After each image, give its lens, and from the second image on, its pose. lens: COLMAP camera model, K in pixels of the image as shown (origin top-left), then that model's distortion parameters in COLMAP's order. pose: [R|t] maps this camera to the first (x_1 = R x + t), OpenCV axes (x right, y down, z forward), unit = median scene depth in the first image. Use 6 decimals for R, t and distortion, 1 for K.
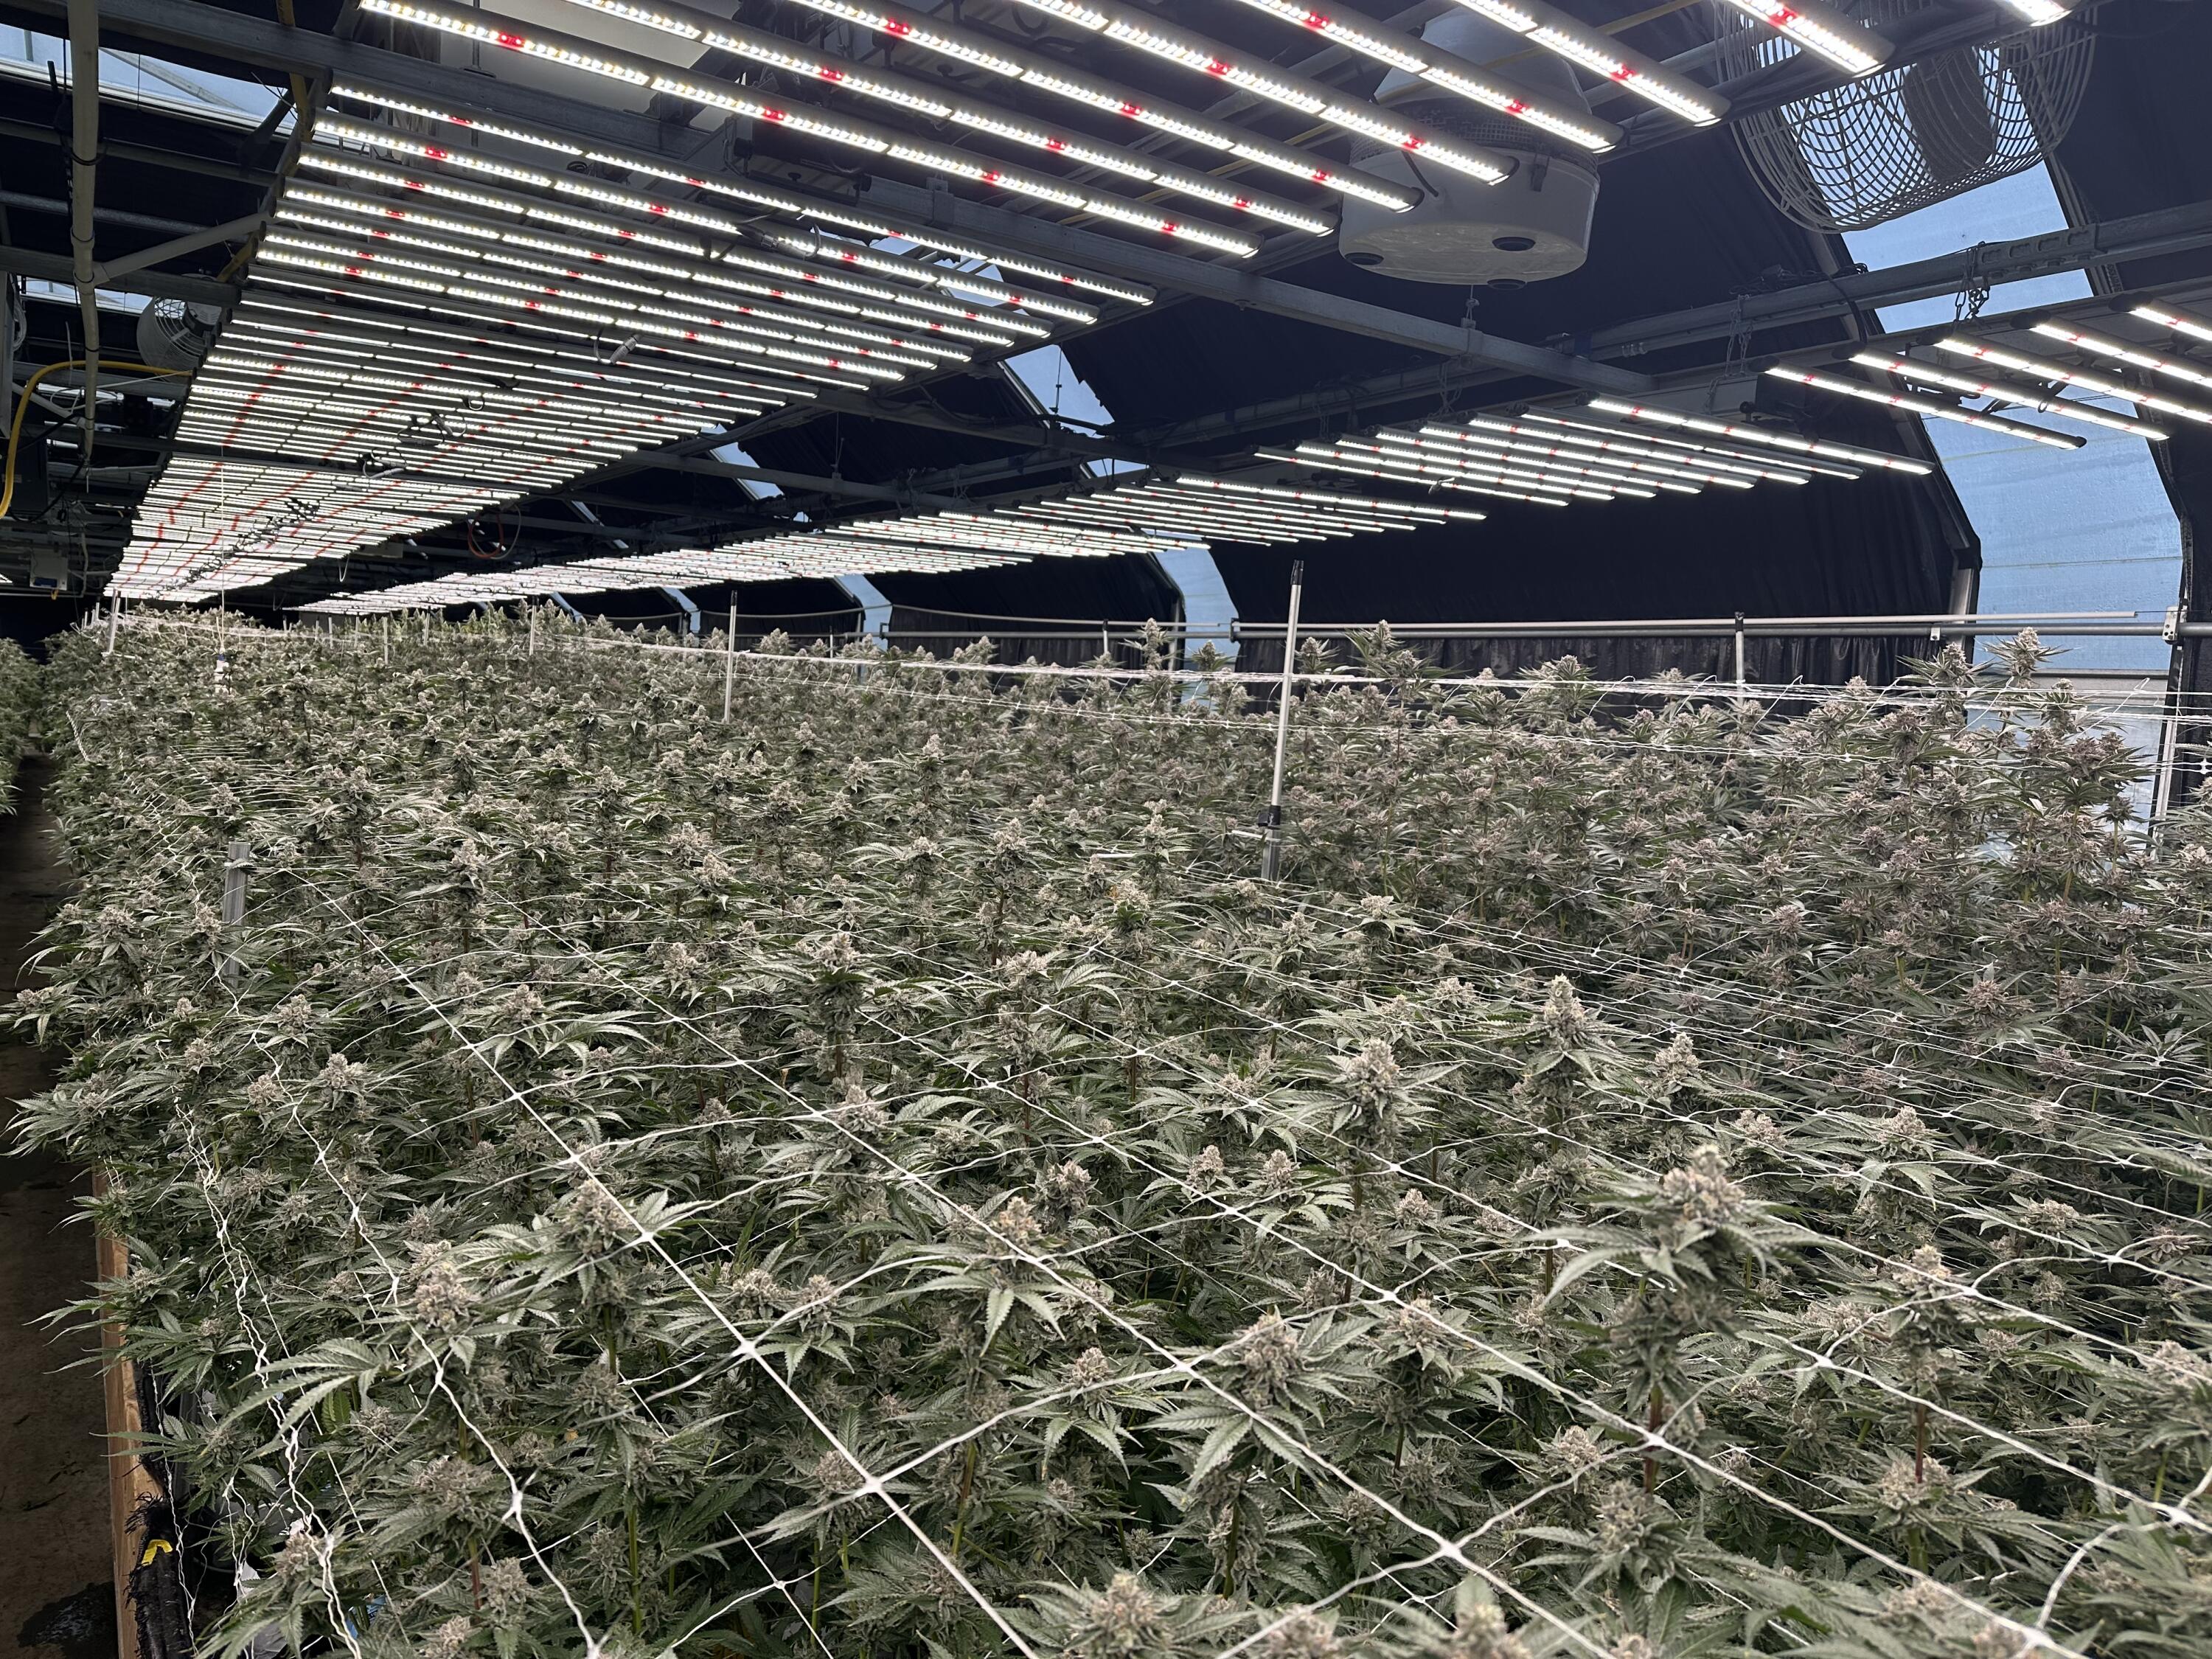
lens RADIAL K [[1569.8, 0, 1106.0], [0, 1569.8, 829.5], [0, 0, 1]] dist [0.123441, -0.000096]
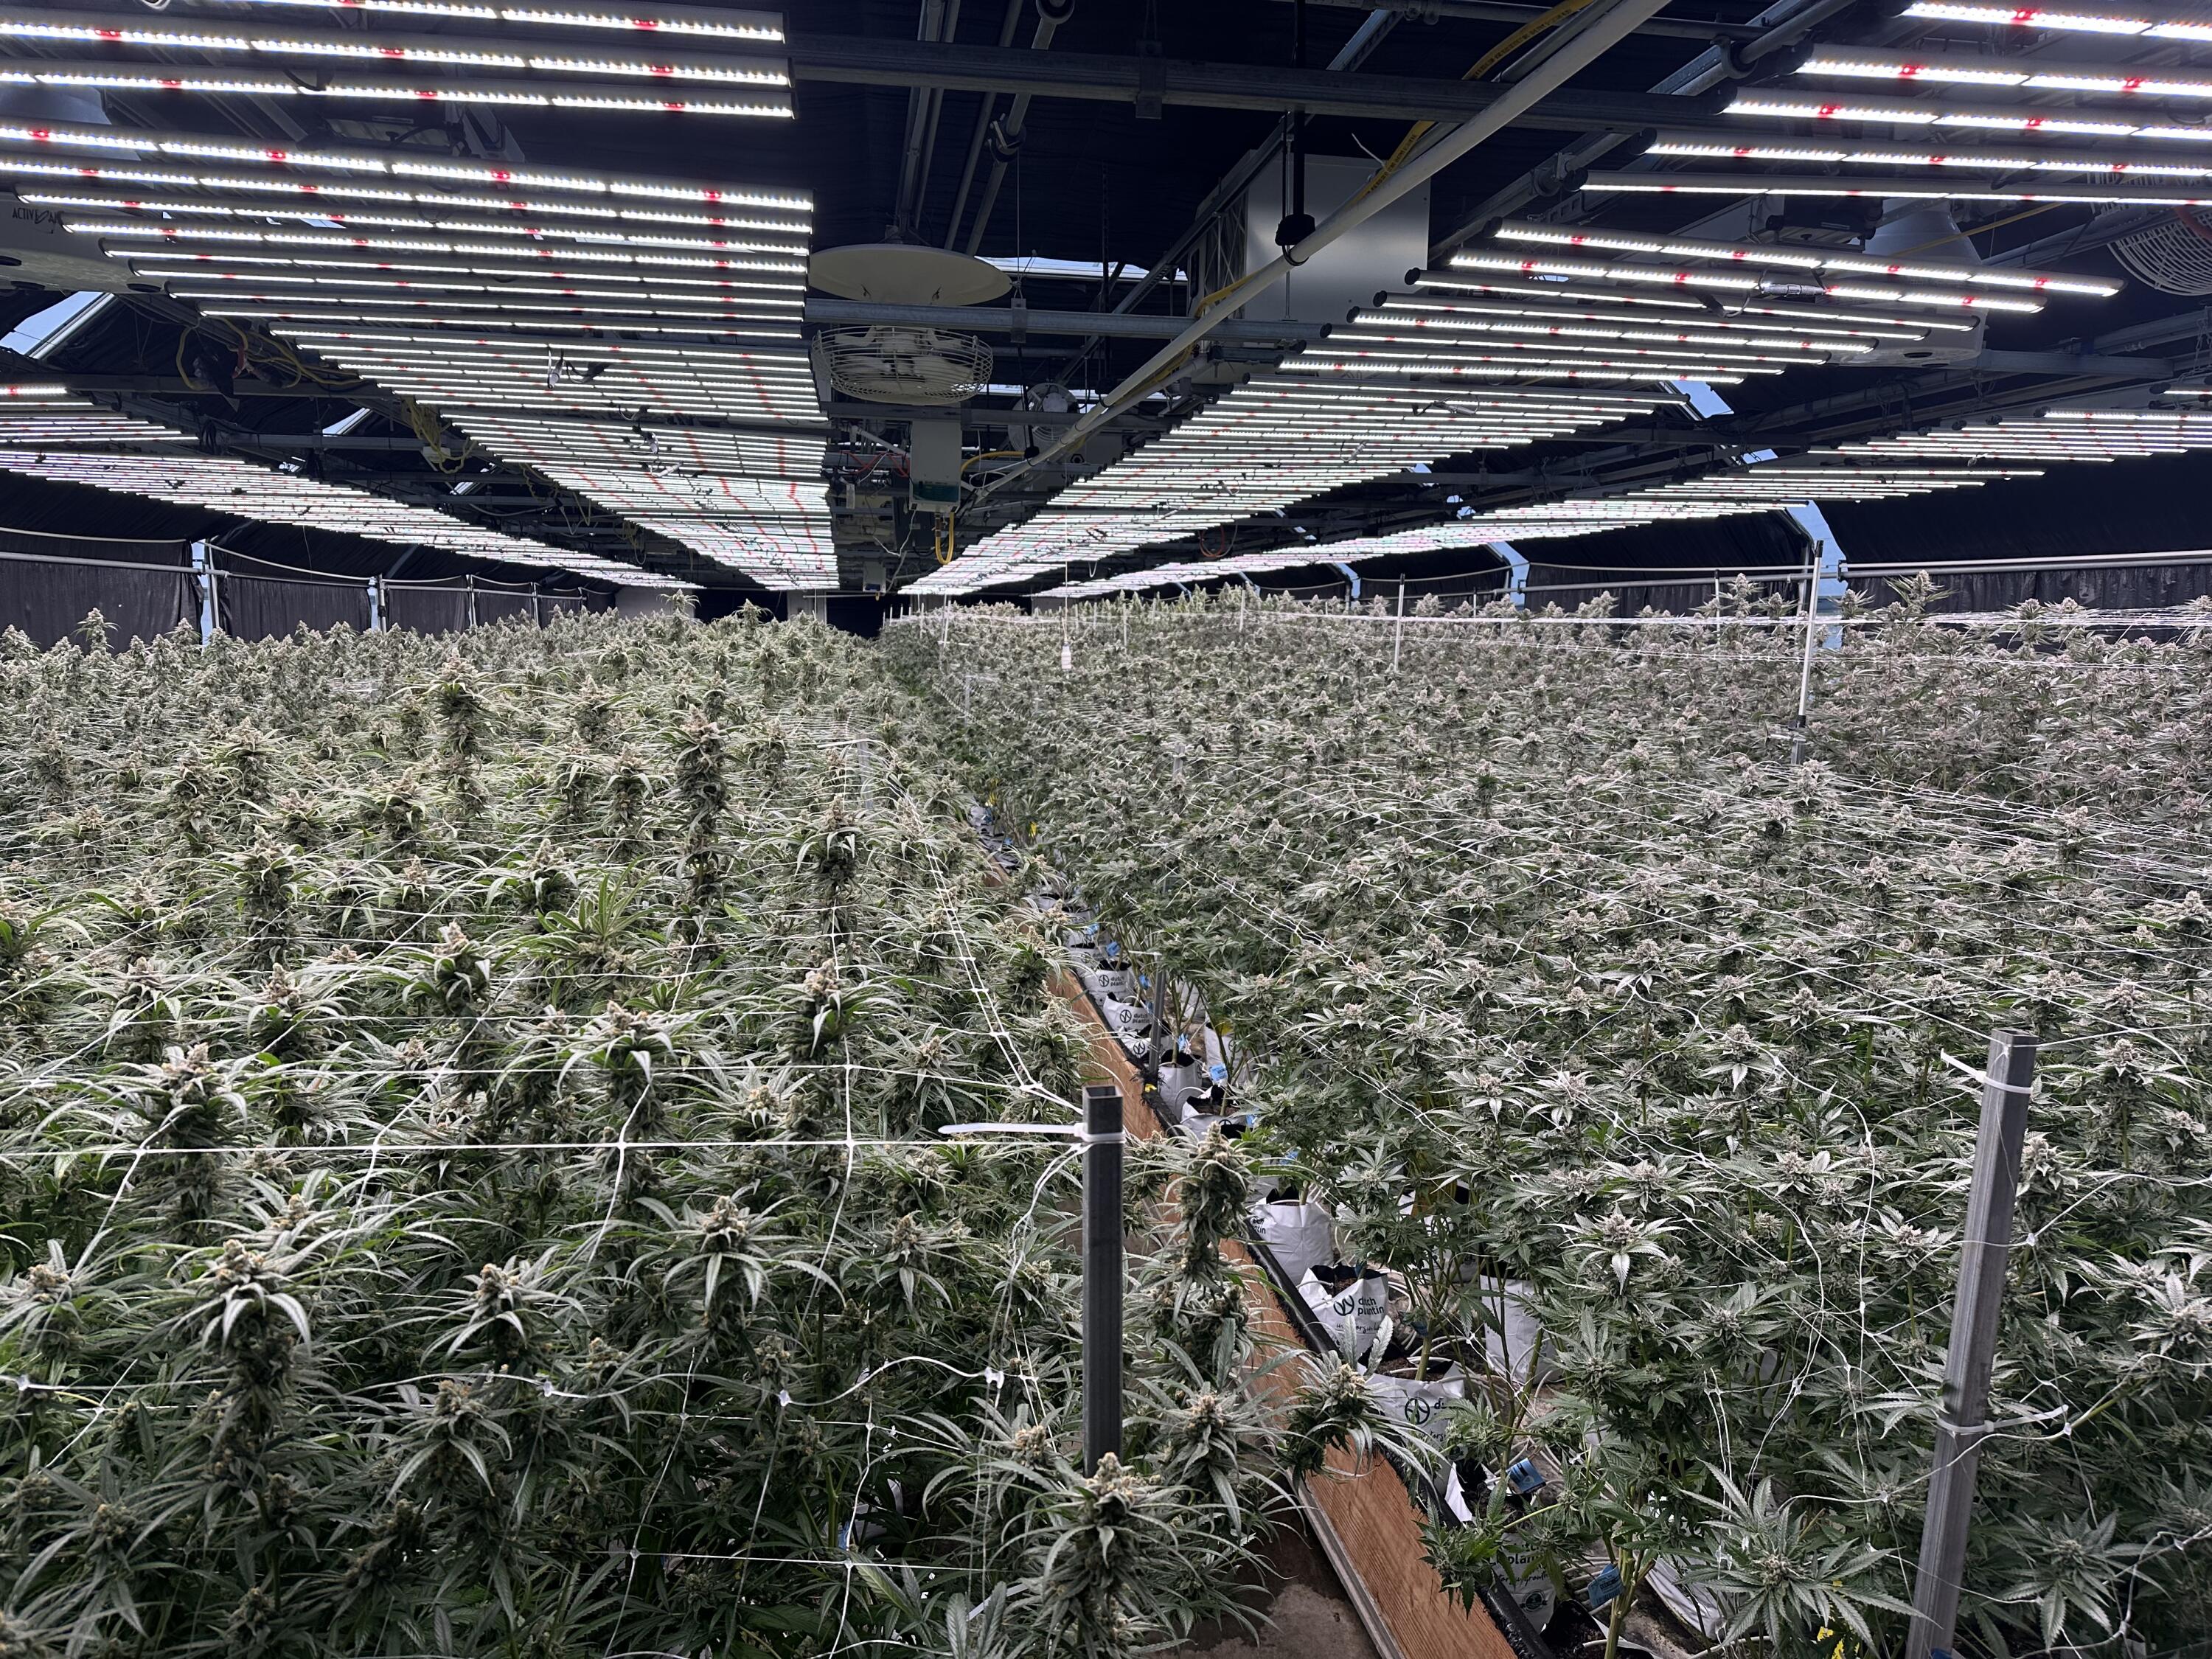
lens RADIAL K [[1569.8, 0, 1106.0], [0, 1569.8, 829.5], [0, 0, 1]] dist [0.123441, -0.000096]
pose [[0.921267, 0.000236, -0.388931, 0.047400], [0.012418, 0.999472, 0.030021, 0.018824], [0.388732, -0.032487, 0.920778, -0.294327]]
